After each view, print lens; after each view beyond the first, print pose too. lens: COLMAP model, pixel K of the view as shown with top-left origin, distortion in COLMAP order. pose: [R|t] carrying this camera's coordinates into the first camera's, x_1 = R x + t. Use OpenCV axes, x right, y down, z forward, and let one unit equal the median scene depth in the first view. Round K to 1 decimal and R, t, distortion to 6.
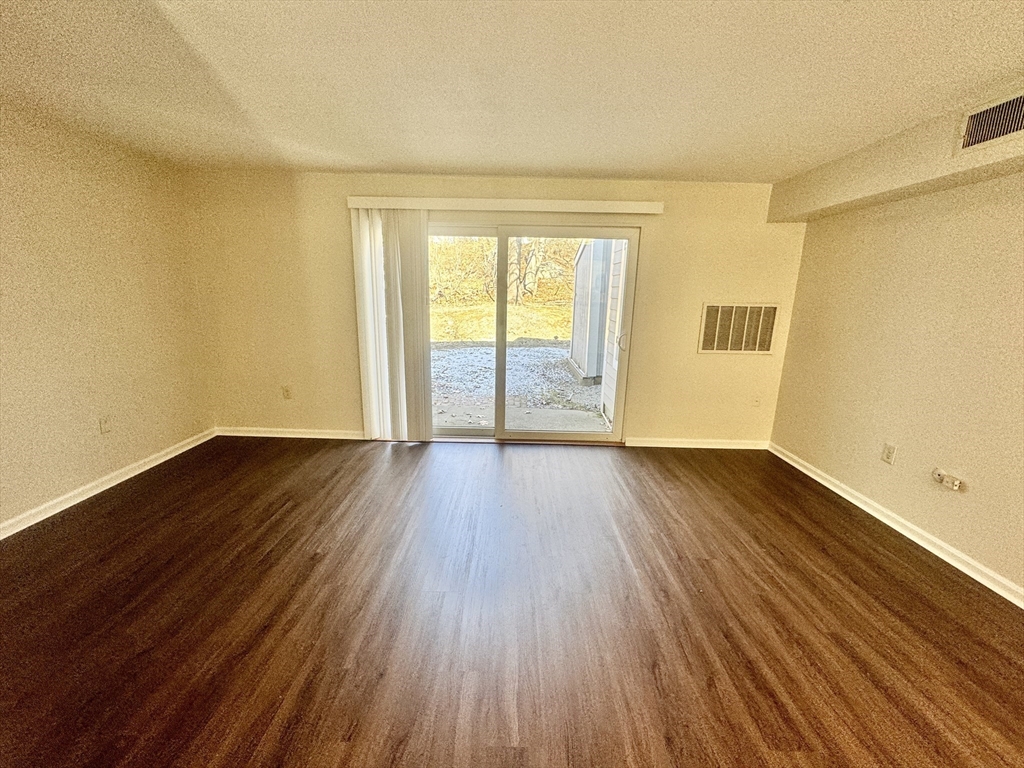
lens RADIAL K [[407.5, 0, 512.1], [0, 407.5, 384.1], [0, 0, 1]] dist [-0.002272, 0.000376]
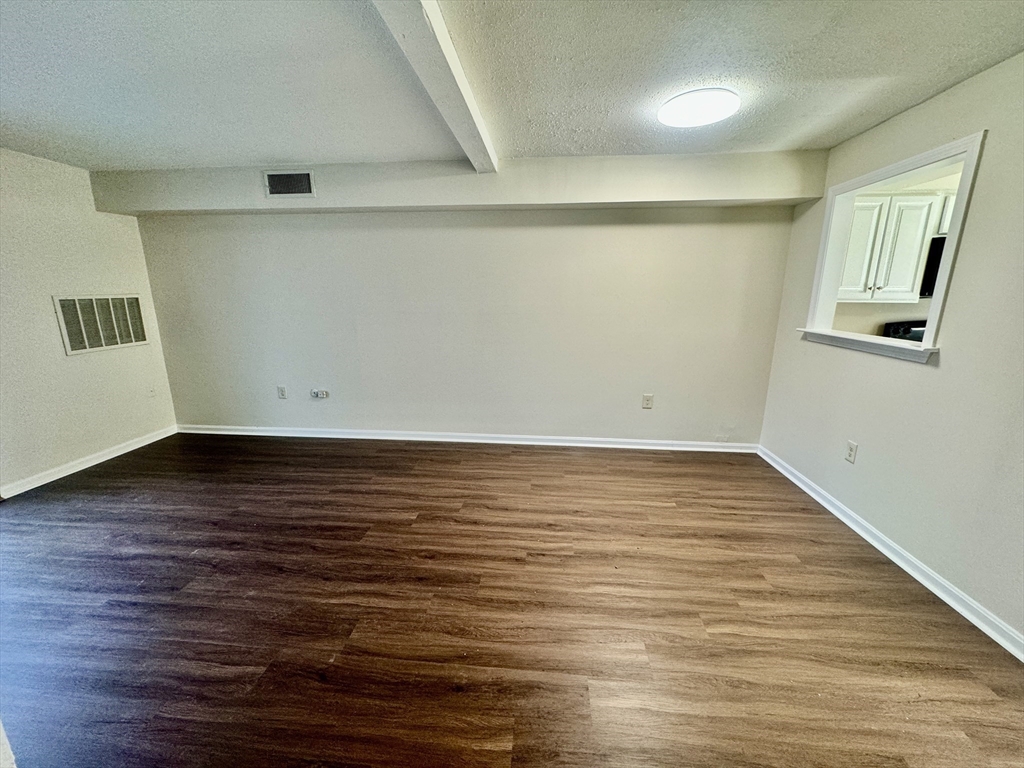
lens RADIAL K [[407.5, 0, 512.4], [0, 407.5, 382.1], [0, 0, 1]] dist [-0.002272, 0.000376]
pose [[0.081559, -0.243132, 0.966558, -0.313973], [0.221739, 0.949910, 0.220234, -0.003525], [-0.971689, 0.196362, 0.131385, -0.009332]]
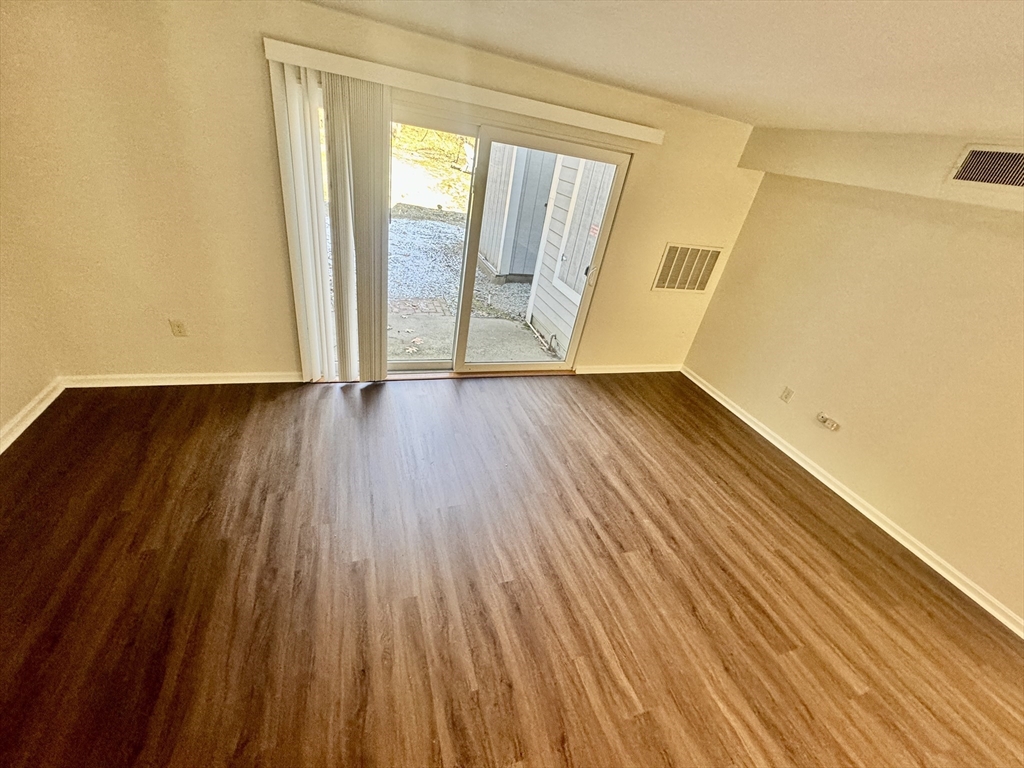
lens RADIAL K [[407.5, 0, 512.0], [0, 407.5, 382.1], [0, 0, 1]] dist [-0.002272, 0.000376]
pose [[0.932689, -0.055877, 0.356326, -0.277427], [-0.066994, 0.943897, 0.323374, -0.173538], [-0.354405, -0.325479, 0.876619, 0.127904]]
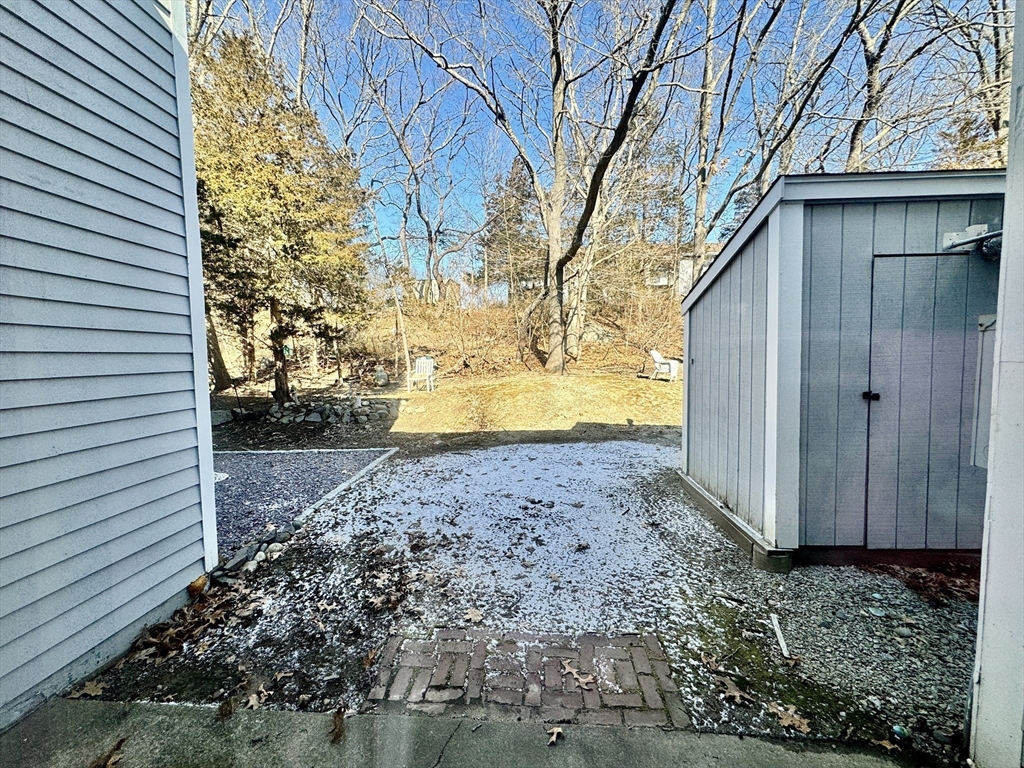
lens RADIAL K [[407.5, 0, 512.8], [0, 407.5, 383.1], [0, 0, 1]] dist [-0.002272, 0.000376]
pose [[0.996808, -0.034469, -0.072018, -0.108915], [0.022537, 0.986801, -0.160362, -0.245344], [0.076595, 0.158227, 0.984428, 1.009295]]
